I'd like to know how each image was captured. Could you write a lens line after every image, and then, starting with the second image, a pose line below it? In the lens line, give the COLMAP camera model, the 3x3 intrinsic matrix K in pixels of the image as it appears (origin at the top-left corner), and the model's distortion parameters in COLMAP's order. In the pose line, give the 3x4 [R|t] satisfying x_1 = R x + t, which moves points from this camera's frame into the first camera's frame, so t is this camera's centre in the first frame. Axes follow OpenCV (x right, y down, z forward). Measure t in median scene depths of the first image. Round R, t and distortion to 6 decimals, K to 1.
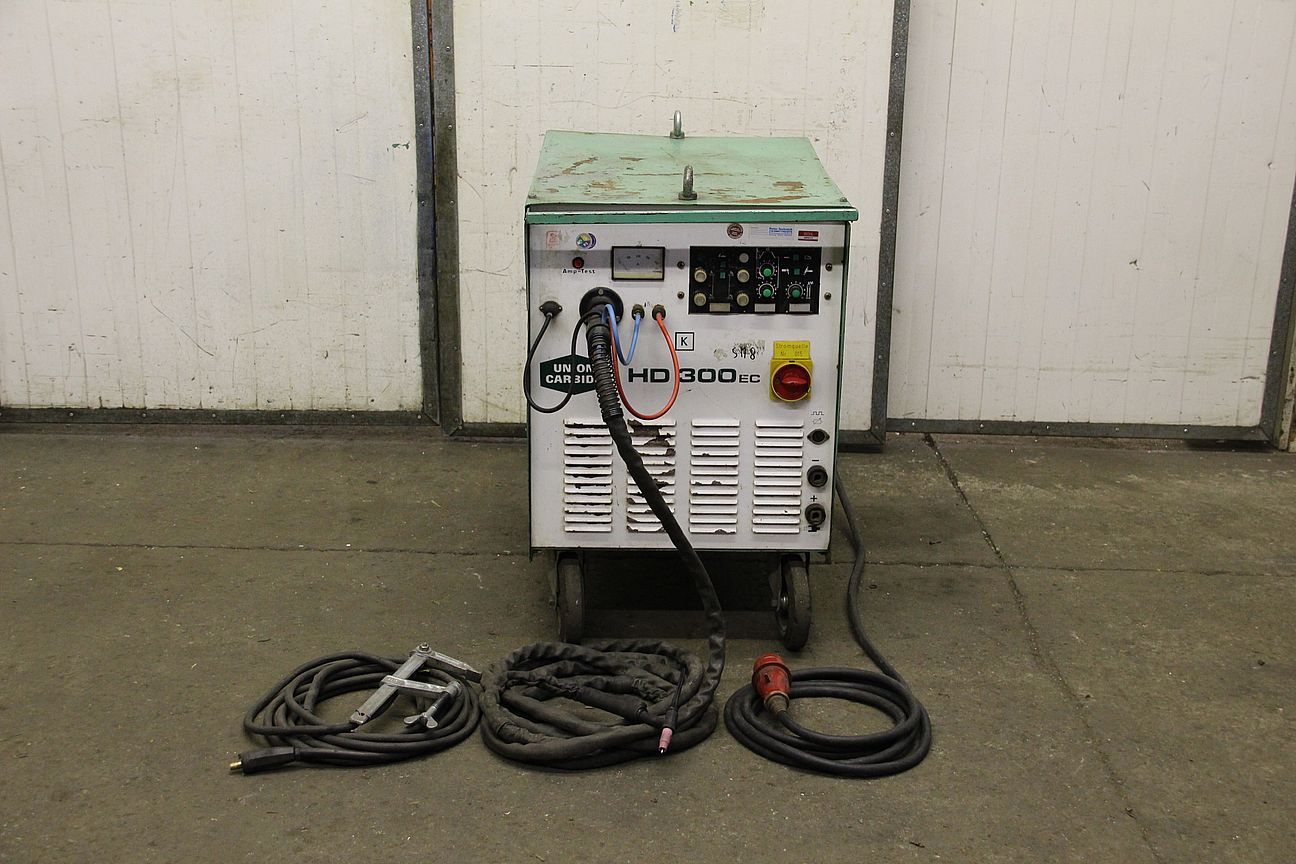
lens RADIAL K [[1784.4, 0, 648.0], [0, 1784.4, 432.0], [0, 0, 1]] dist [0.039493, 0.799306]
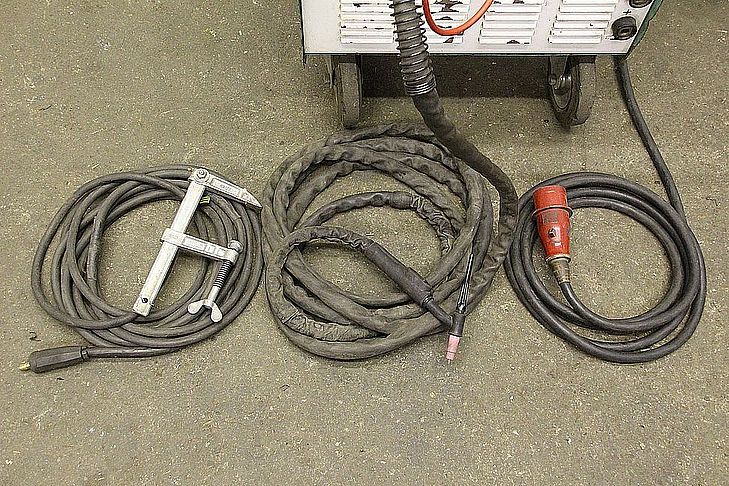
lens RADIAL K [[821.1, 0, 364.5], [0, 821.1, 243.0], [0, 0, 1]] dist [0.024605, 0.031339]
pose [[0.999963, 0.002053, 0.008354, -0.039059], [-0.007416, 0.697814, 0.716241, -0.176264], [-0.004359, -0.716276, 0.697803, 0.653657]]
